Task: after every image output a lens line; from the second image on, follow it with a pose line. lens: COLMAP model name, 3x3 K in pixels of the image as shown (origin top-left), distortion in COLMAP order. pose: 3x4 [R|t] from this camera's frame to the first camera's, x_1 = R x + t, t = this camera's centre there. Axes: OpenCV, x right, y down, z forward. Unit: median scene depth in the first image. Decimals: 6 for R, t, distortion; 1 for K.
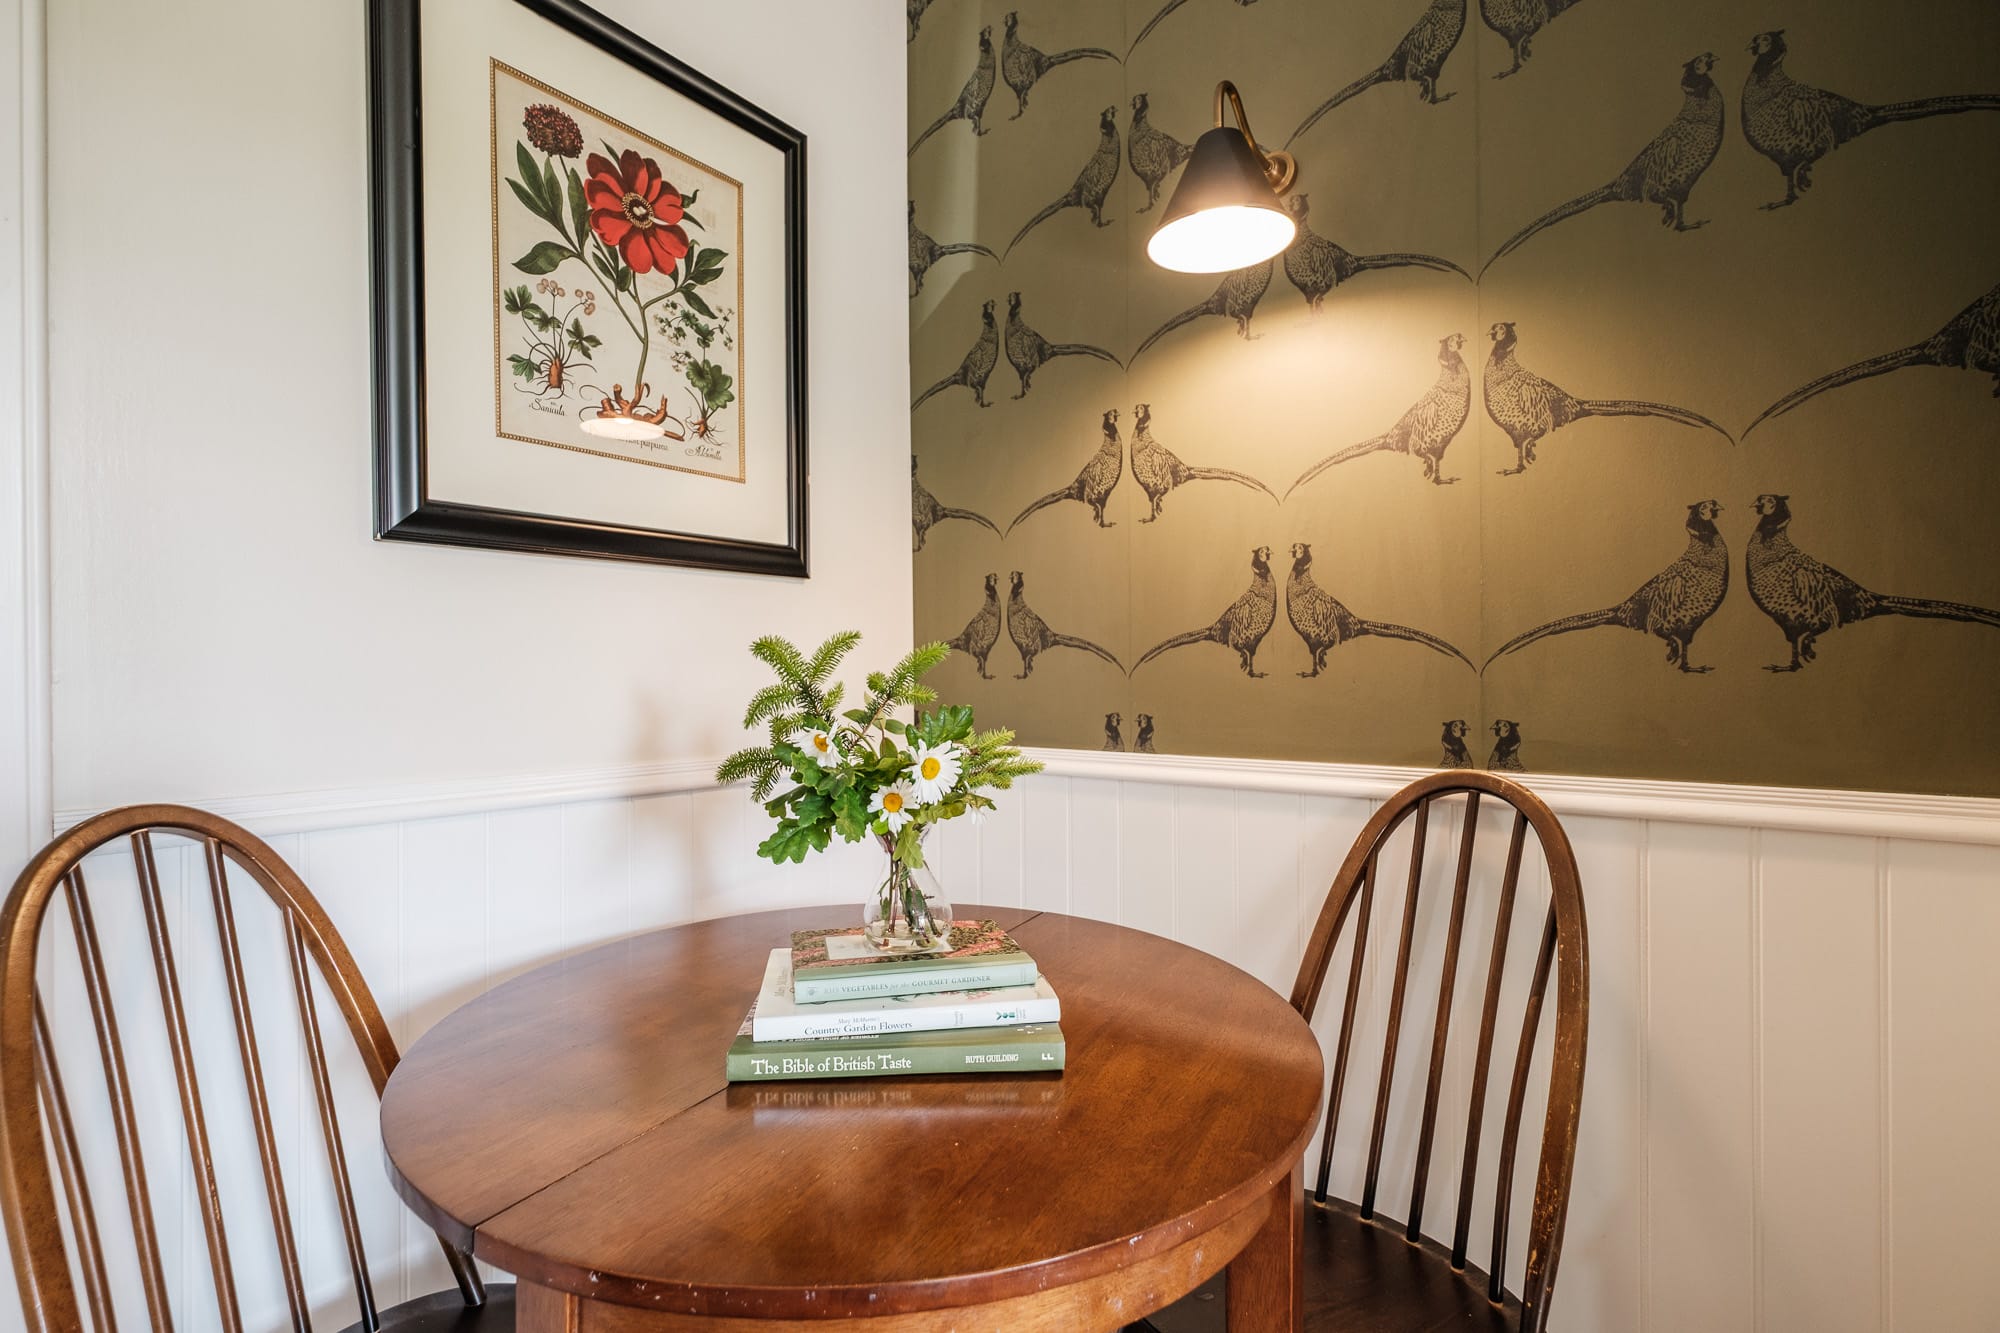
lens RADIAL K [[950.3, 0, 1000.0], [0, 950.3, 666.5], [0, 0, 1]] dist [0.016675, -0.008889]
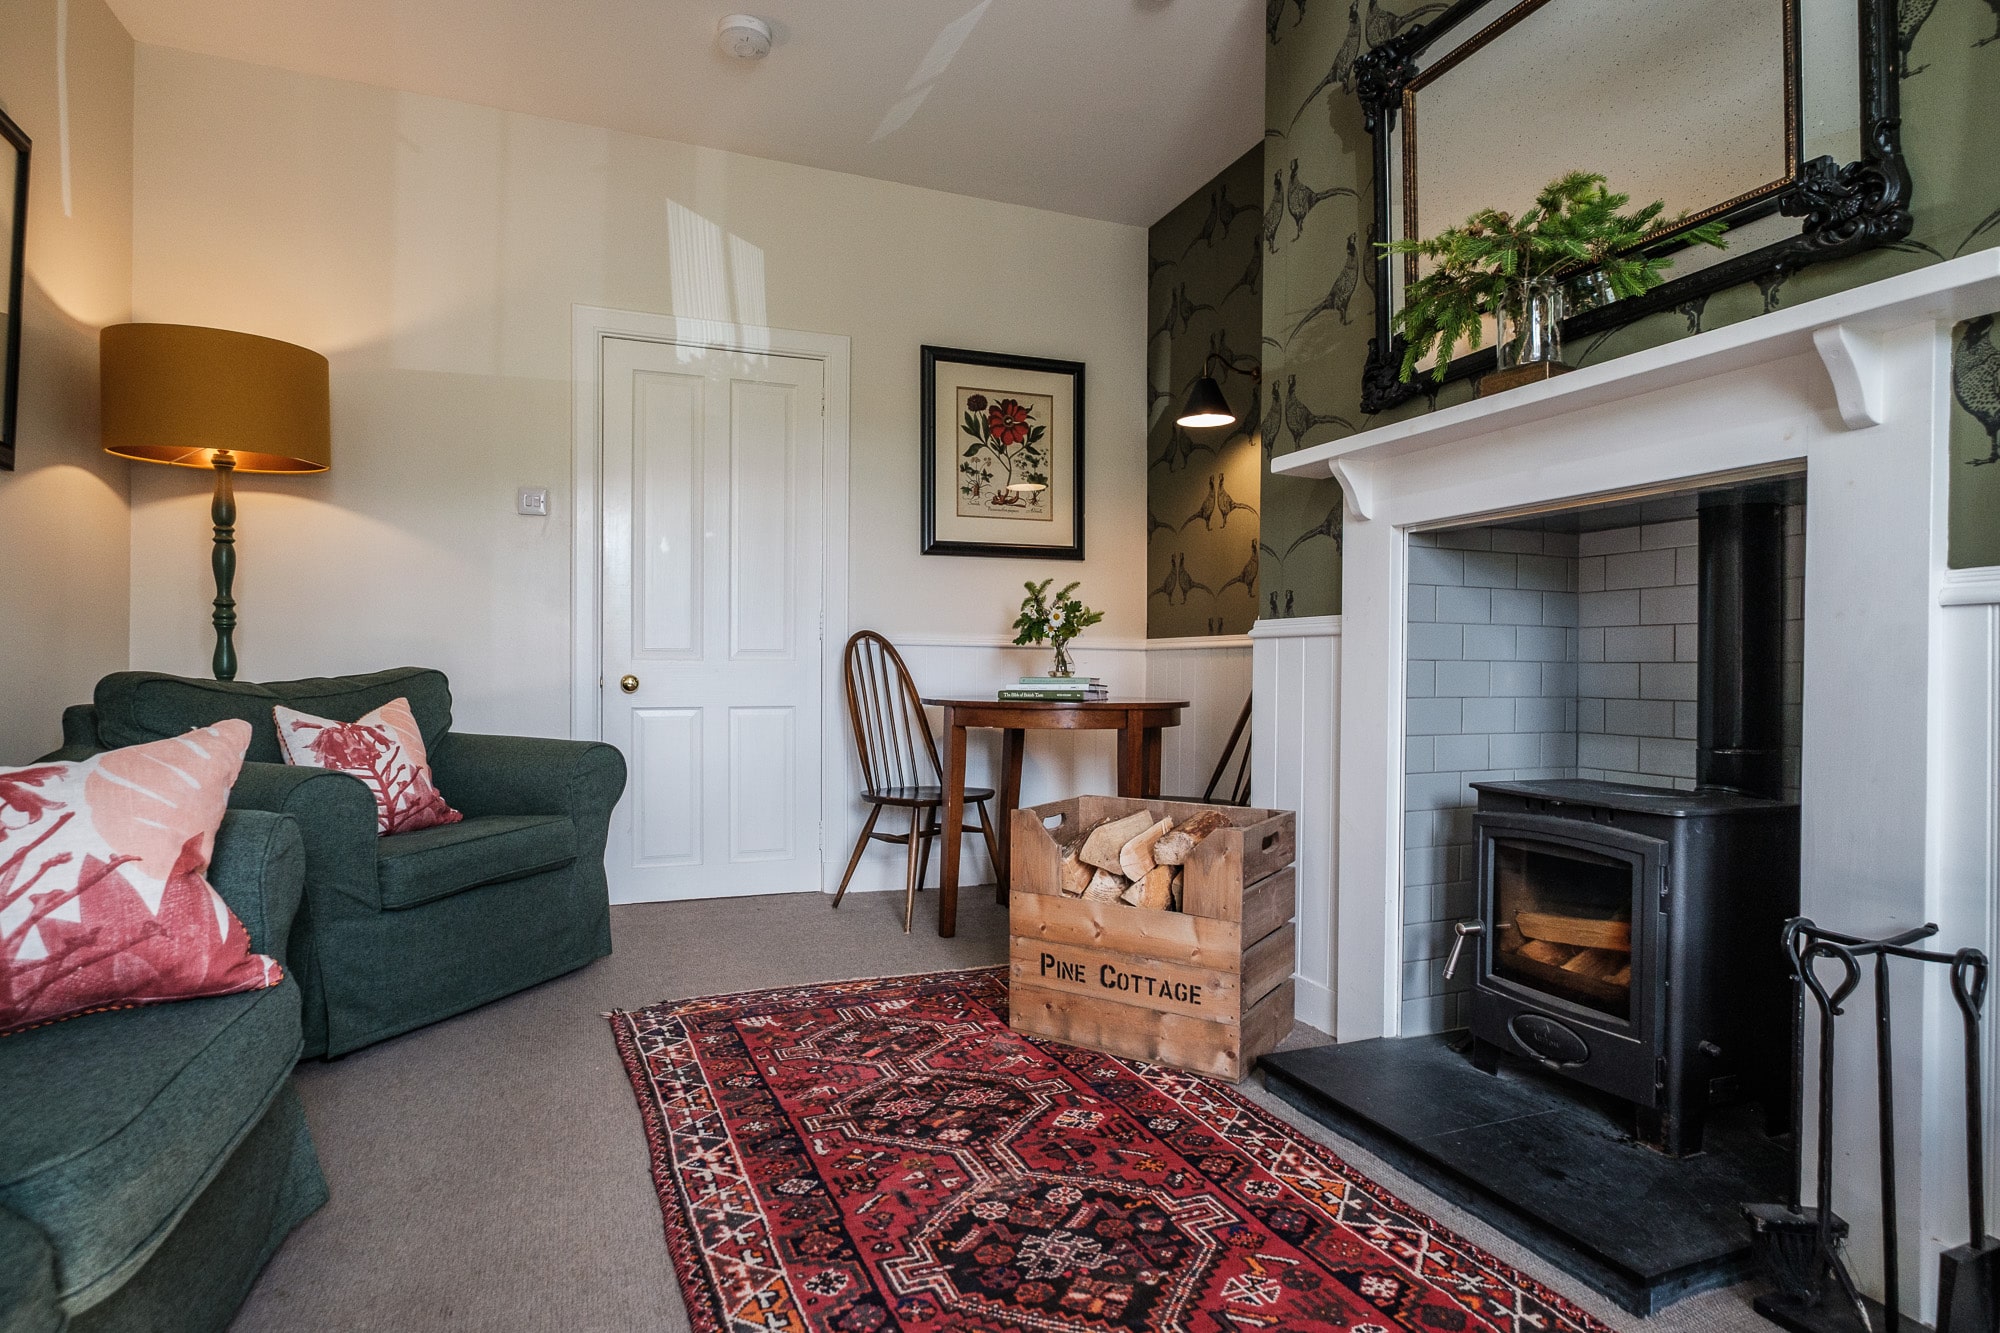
lens RADIAL K [[950.3, 0, 1000.0], [0, 950.3, 666.5], [0, 0, 1]] dist [0.016675, -0.008889]
pose [[0.869186, 0.020795, -0.494048, 0.853991], [-0.008569, 0.999599, 0.026998, 0.115672], [0.494411, -0.019233, 0.869015, -1.216453]]
